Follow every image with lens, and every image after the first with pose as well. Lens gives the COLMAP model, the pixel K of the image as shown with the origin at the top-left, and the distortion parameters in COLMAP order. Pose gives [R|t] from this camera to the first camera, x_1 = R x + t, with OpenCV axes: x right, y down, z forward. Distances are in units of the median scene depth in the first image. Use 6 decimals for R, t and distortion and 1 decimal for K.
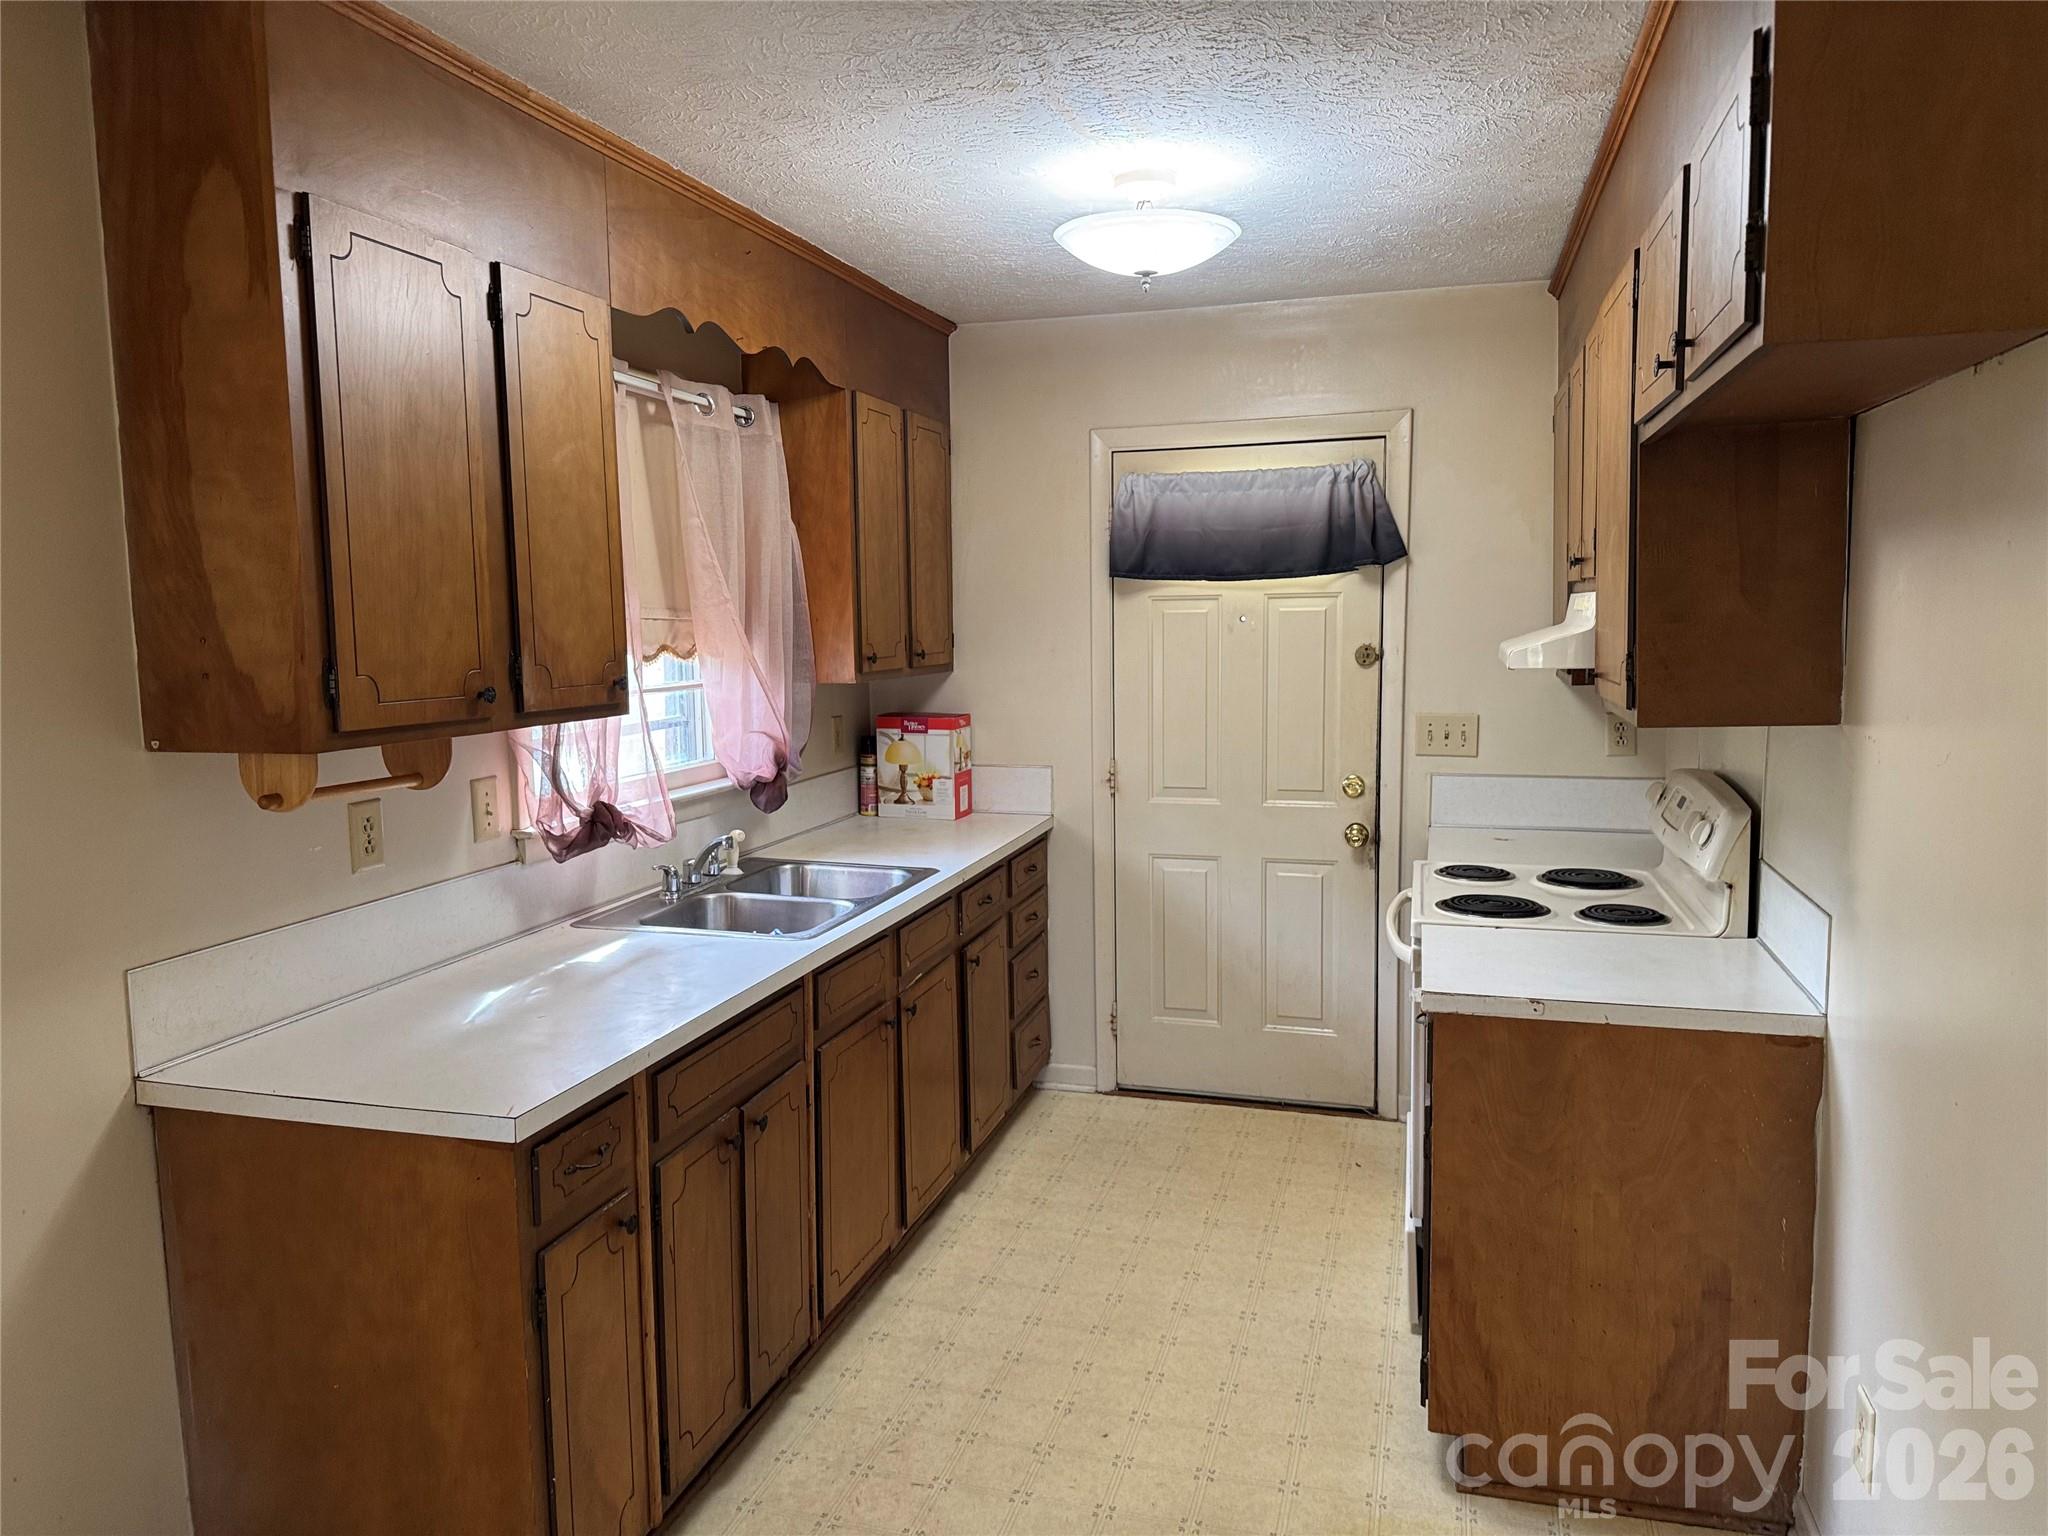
lens RADIAL K [[1480.0, 0, 1028.2], [0, 1480.0, 744.9], [0, 0, 1]] dist [0.195047, -0.000712]
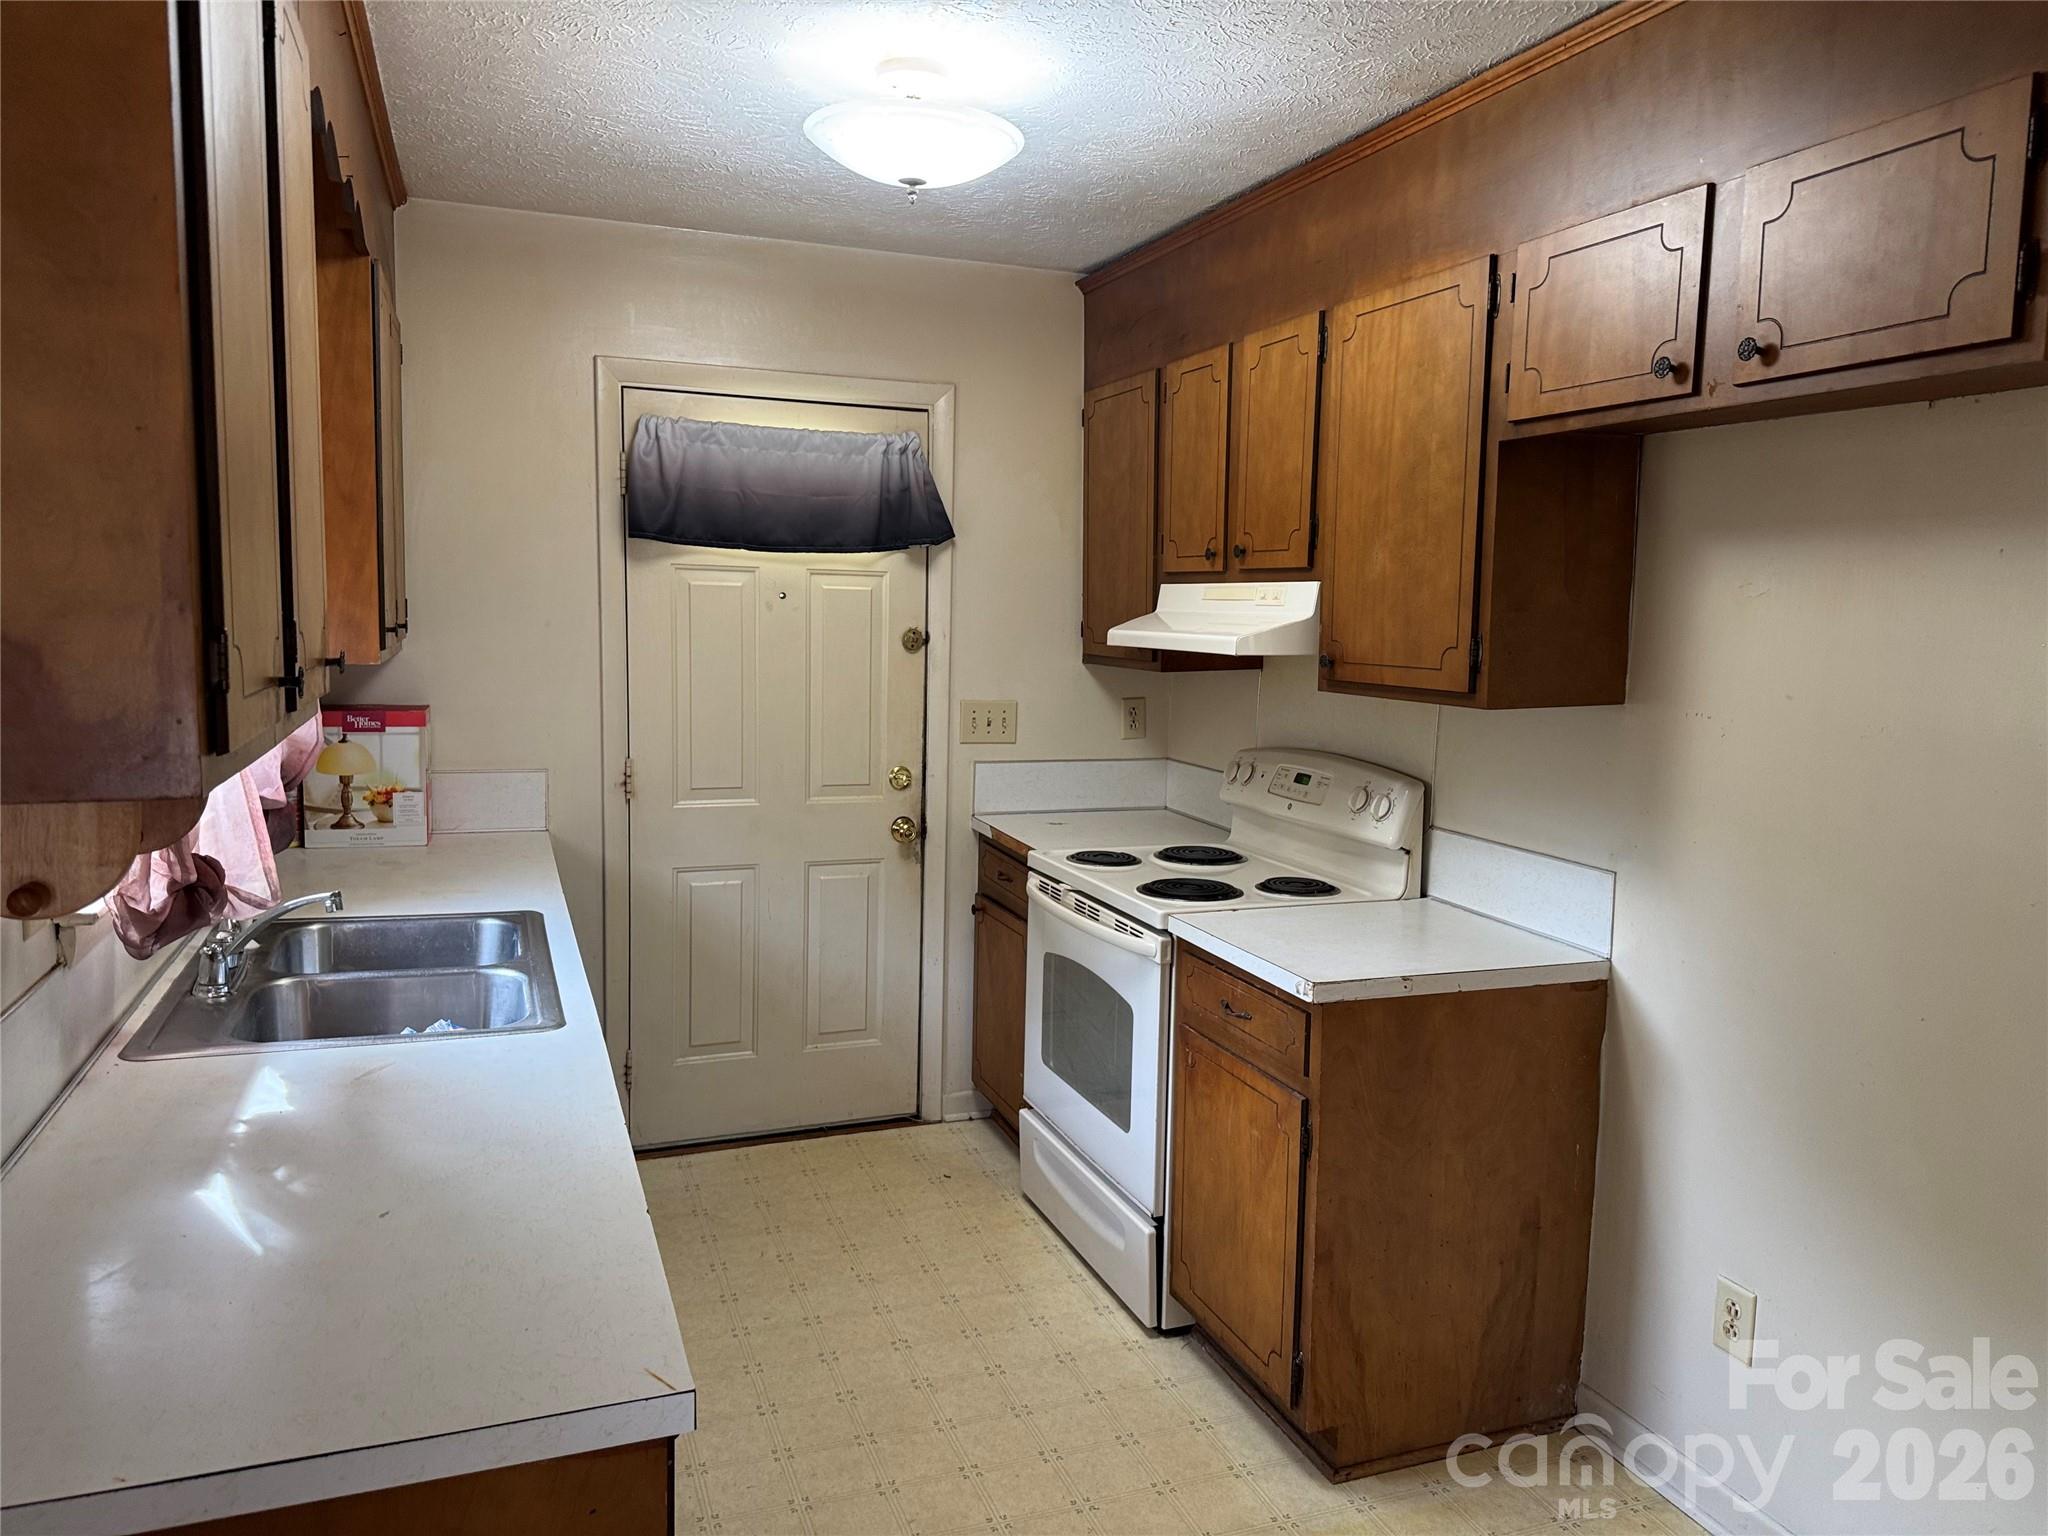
lens RADIAL K [[1480.0, 0, 1028.2], [0, 1480.0, 744.9], [0, 0, 1]] dist [0.195047, -0.000712]
pose [[0.806513, -0.027685, 0.590568, -0.271958], [0.023152, 0.999616, 0.015243, -0.005671], [-0.590763, 0.001379, 0.806844, 0.196511]]
